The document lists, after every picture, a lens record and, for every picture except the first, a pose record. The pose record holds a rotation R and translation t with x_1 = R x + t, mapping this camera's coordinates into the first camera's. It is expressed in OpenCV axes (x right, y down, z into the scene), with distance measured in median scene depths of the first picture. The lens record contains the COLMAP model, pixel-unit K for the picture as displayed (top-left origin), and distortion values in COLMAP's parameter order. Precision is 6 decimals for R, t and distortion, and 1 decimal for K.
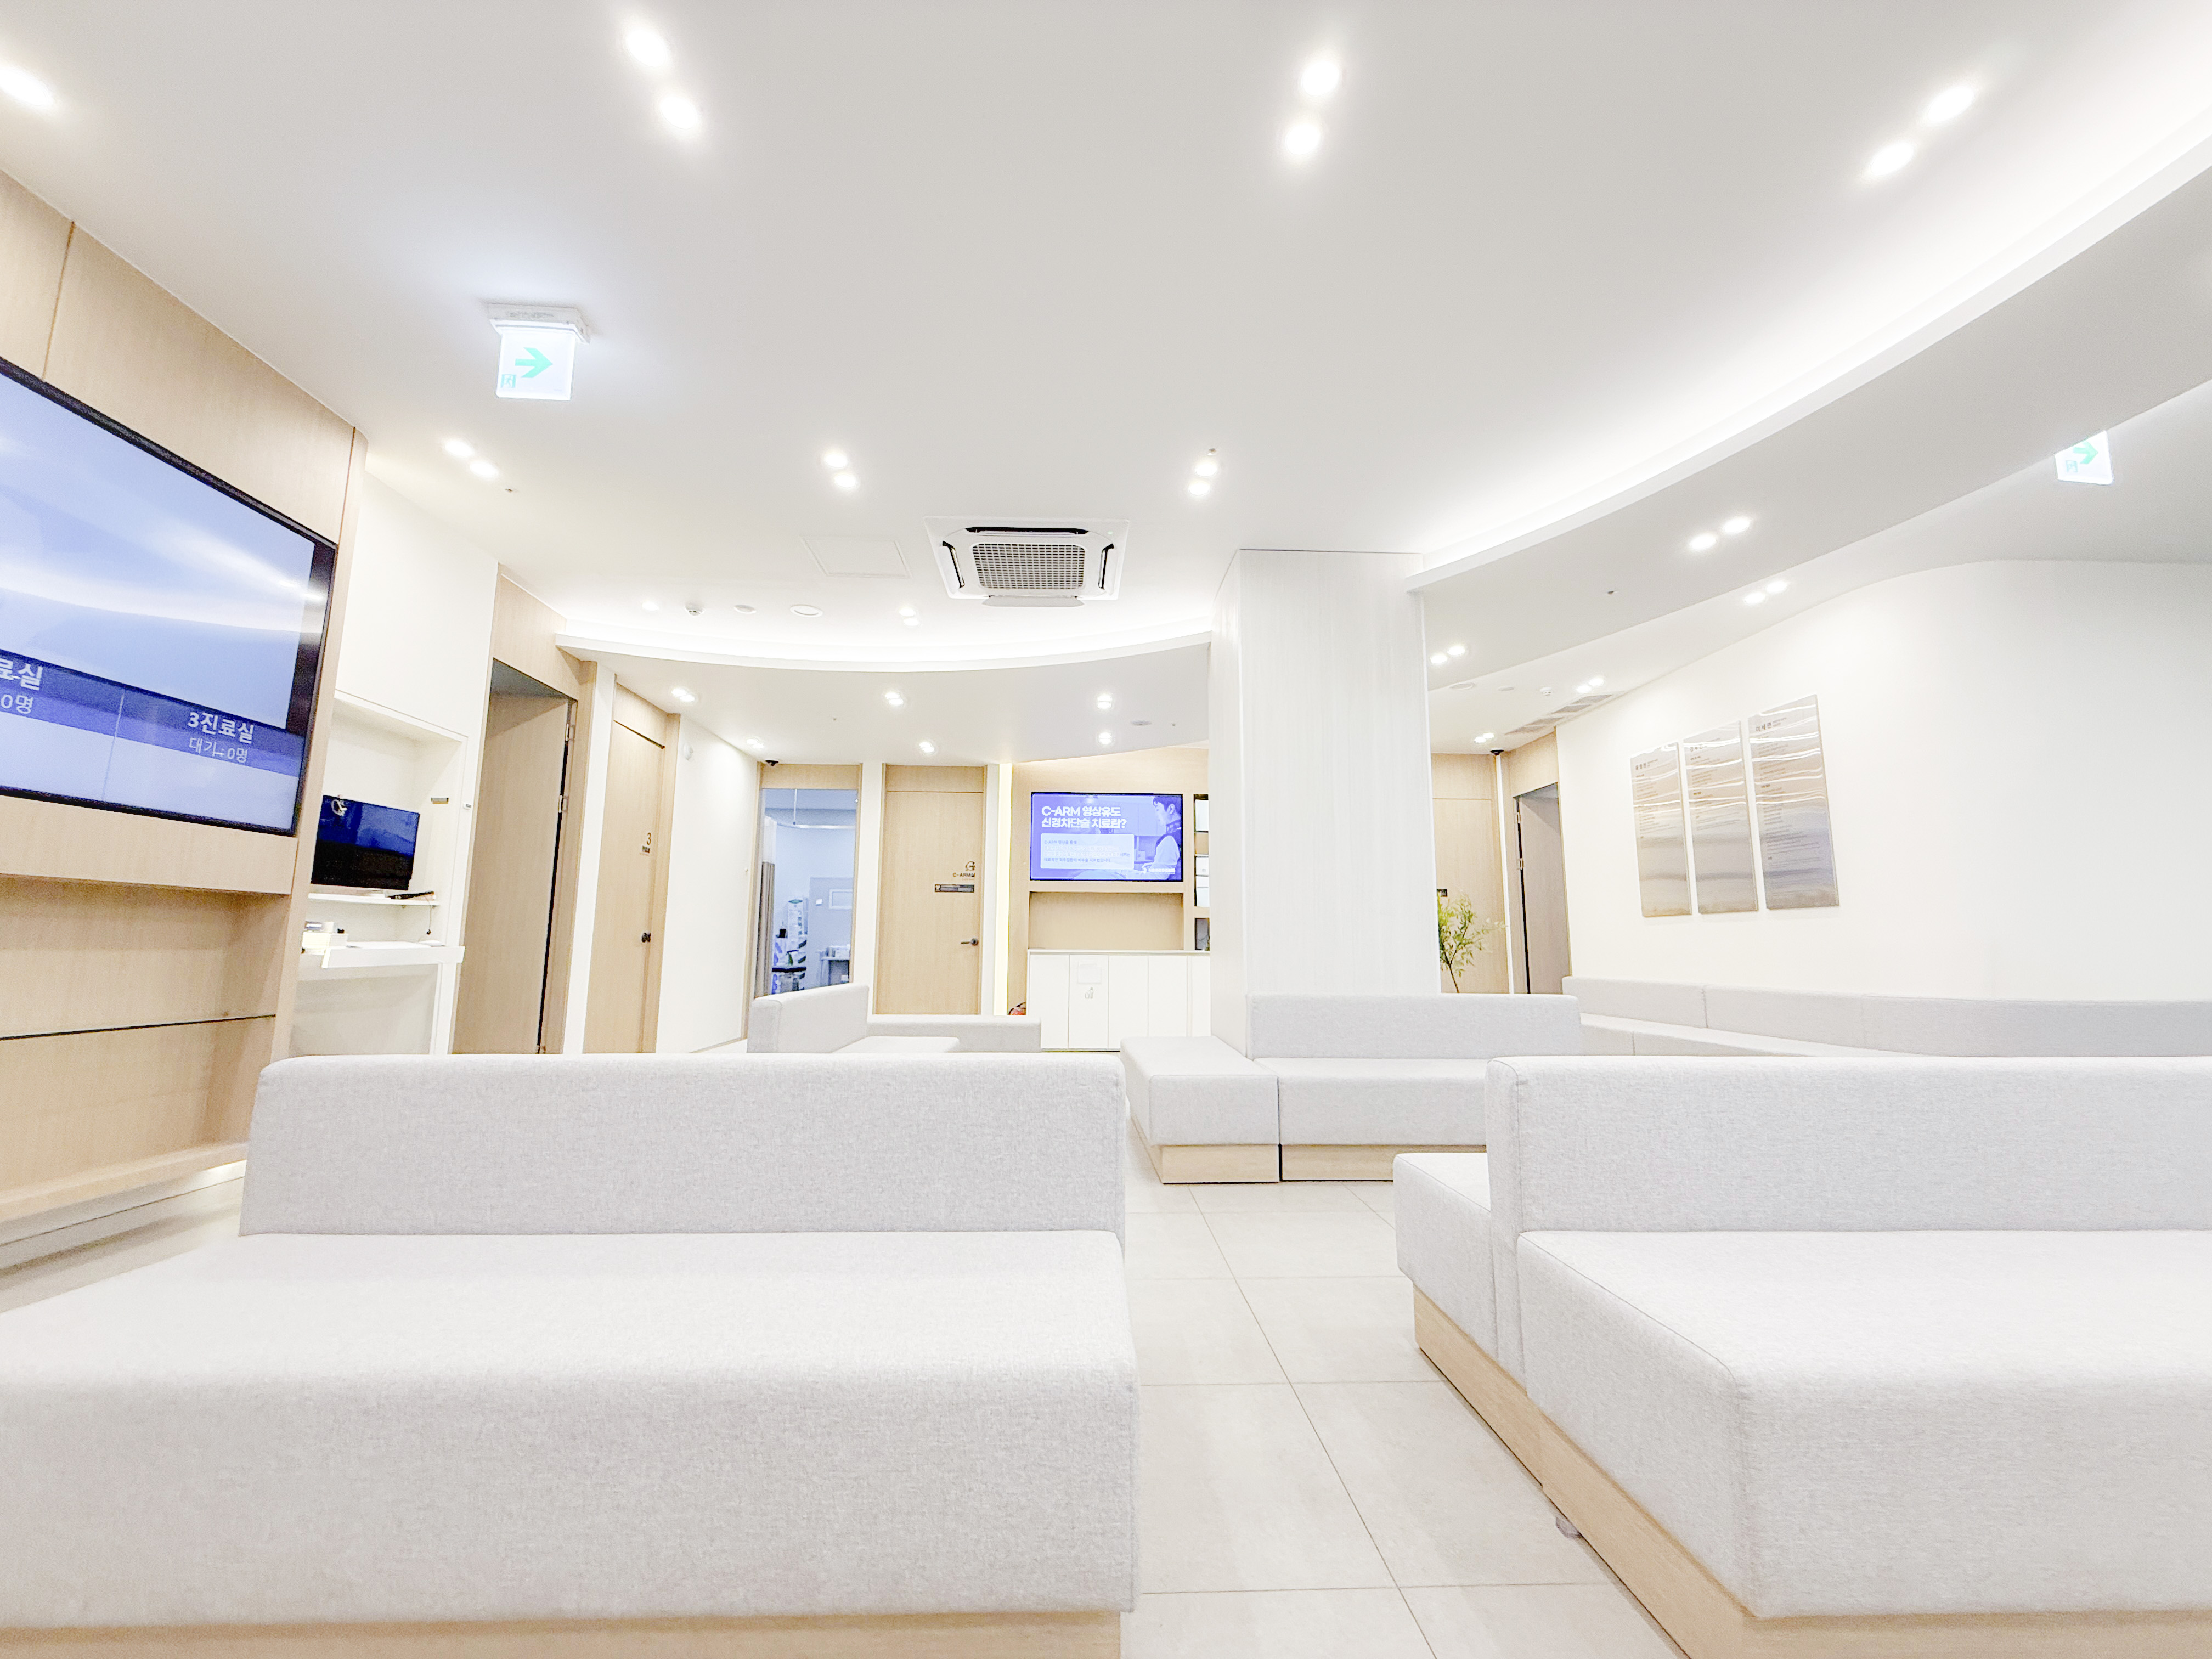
lens RADIAL K [[879.1, 0, 1096.3], [0, 879.1, 829.0], [0, 0, 1]] dist [-0.000799, -0.000157]
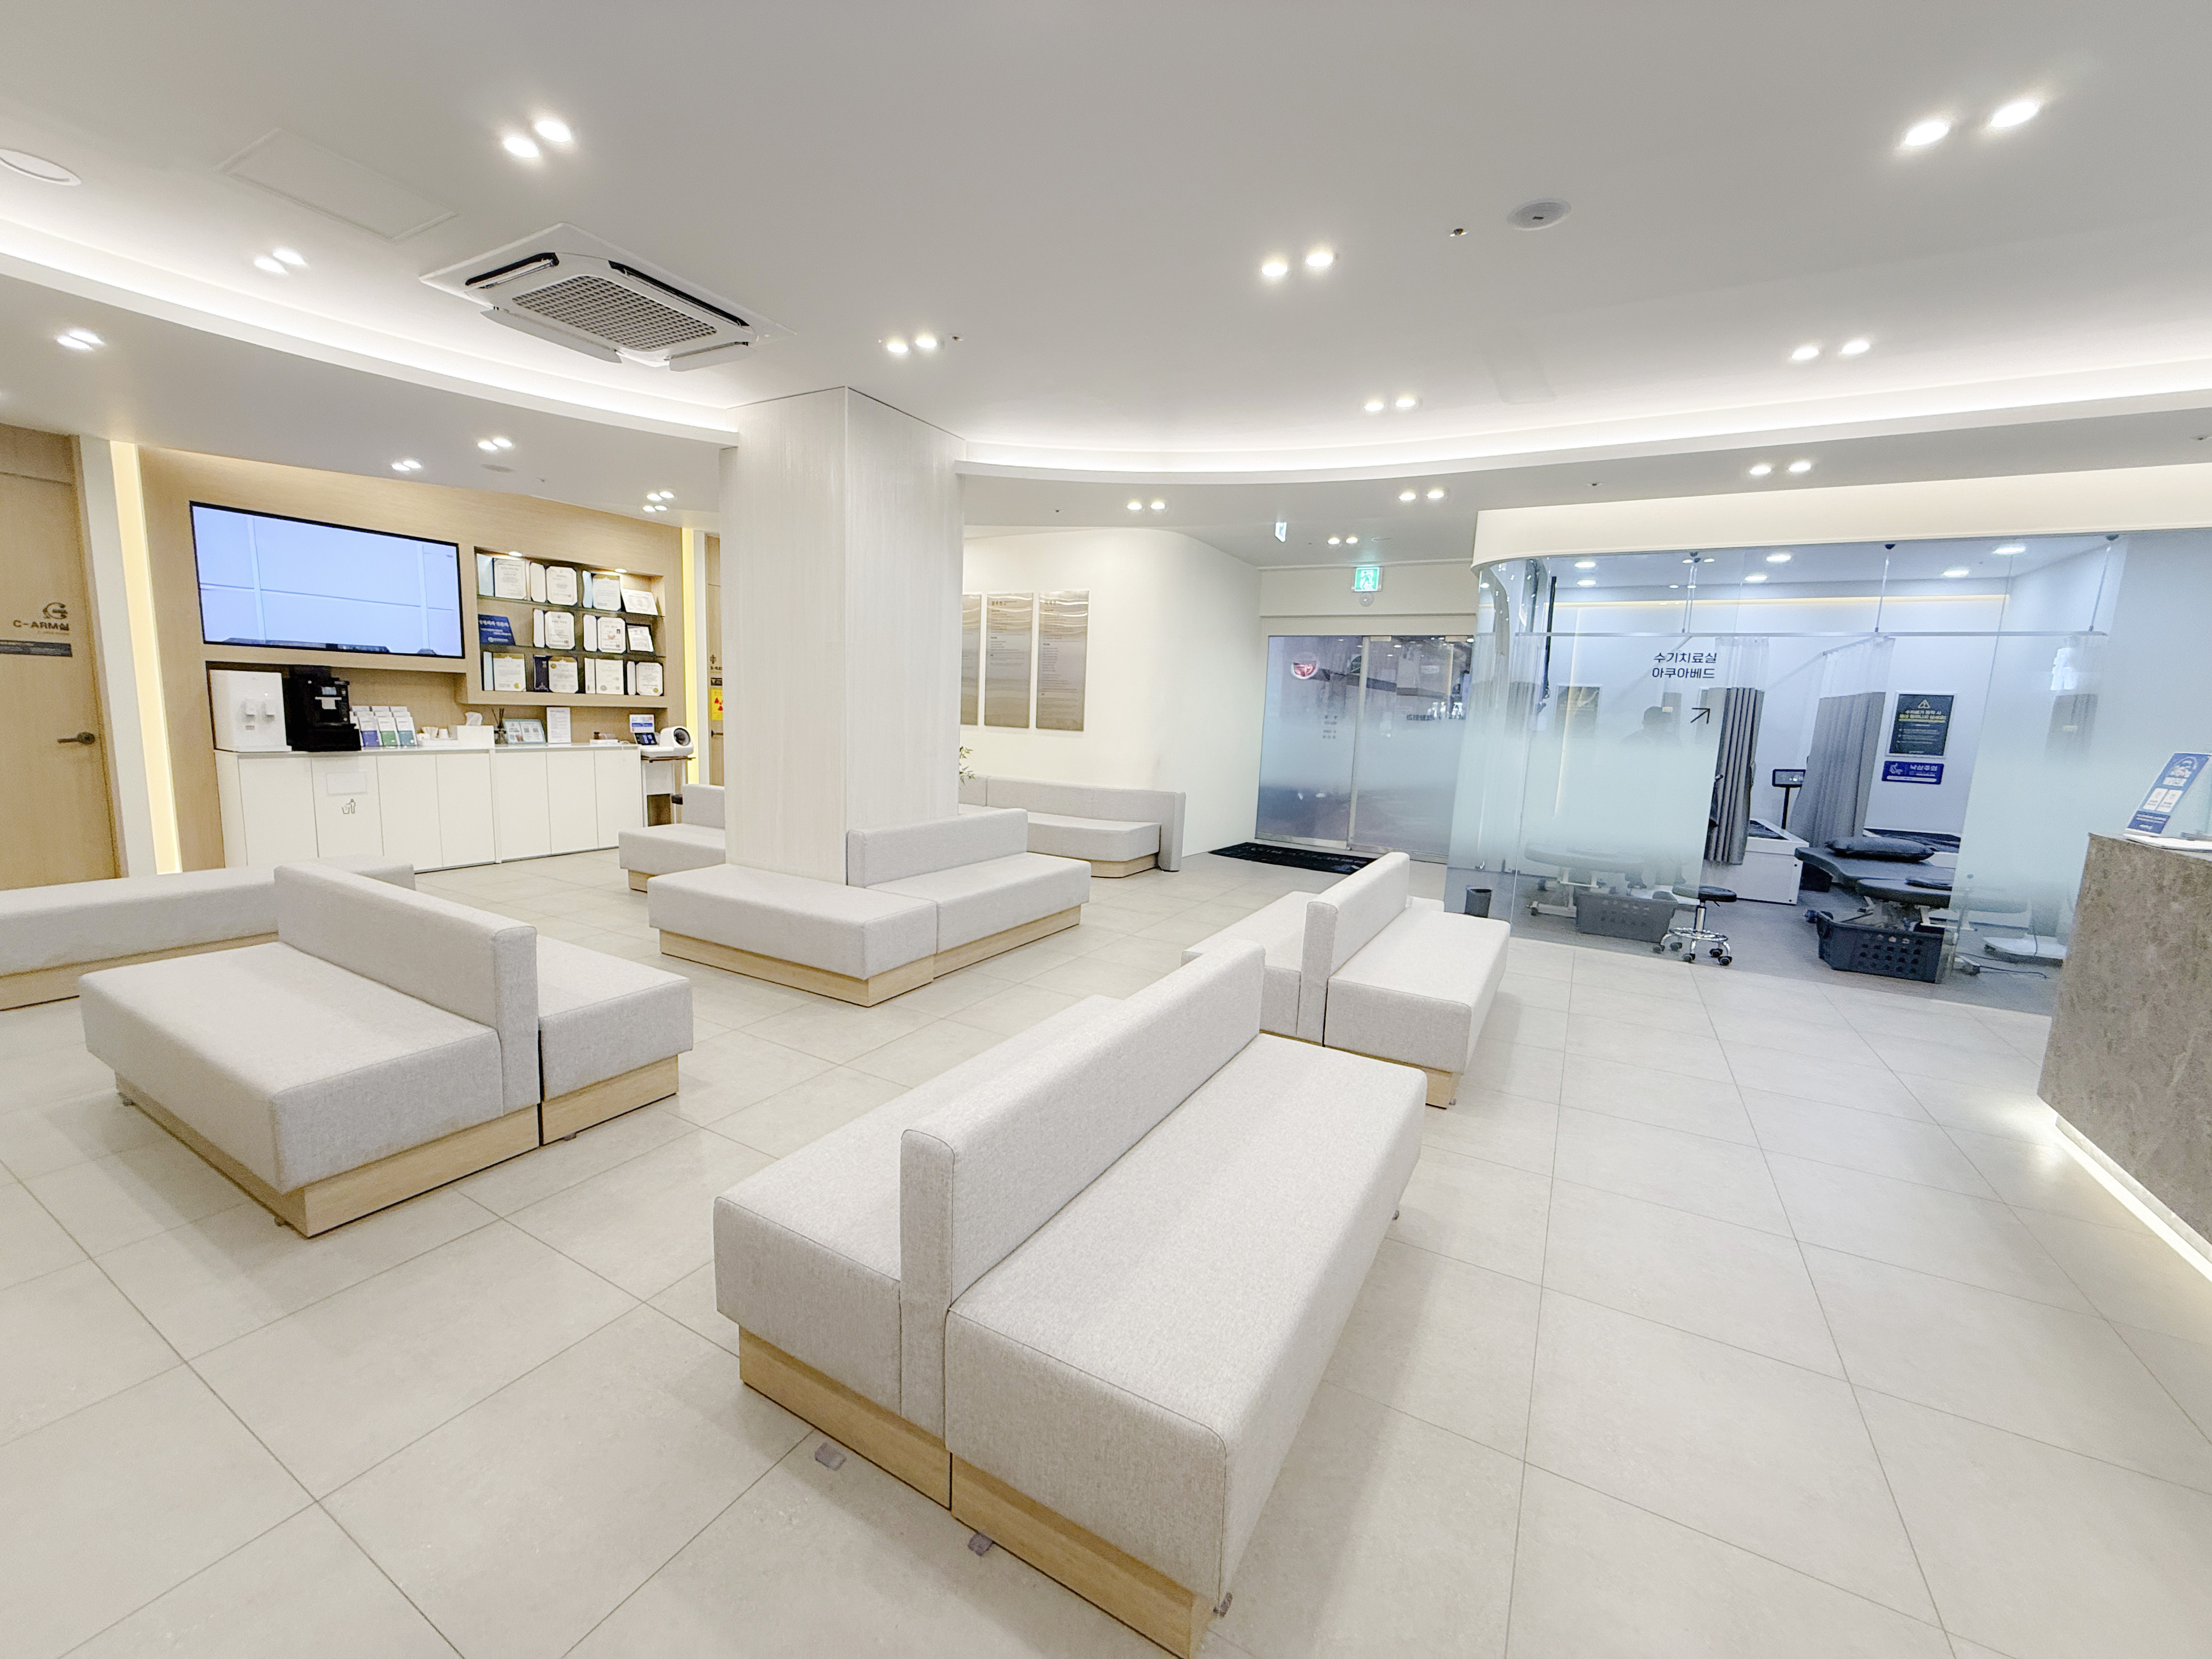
lens RADIAL K [[879.1, 0, 1096.3], [0, 879.1, 829.0], [0, 0, 1]] dist [-0.000799, -0.000157]
pose [[0.525762, -0.105332, 0.844085, -0.507584], [-0.152063, 0.964681, 0.215097, -0.087290], [-0.836929, -0.241444, 0.491176, 0.155081]]
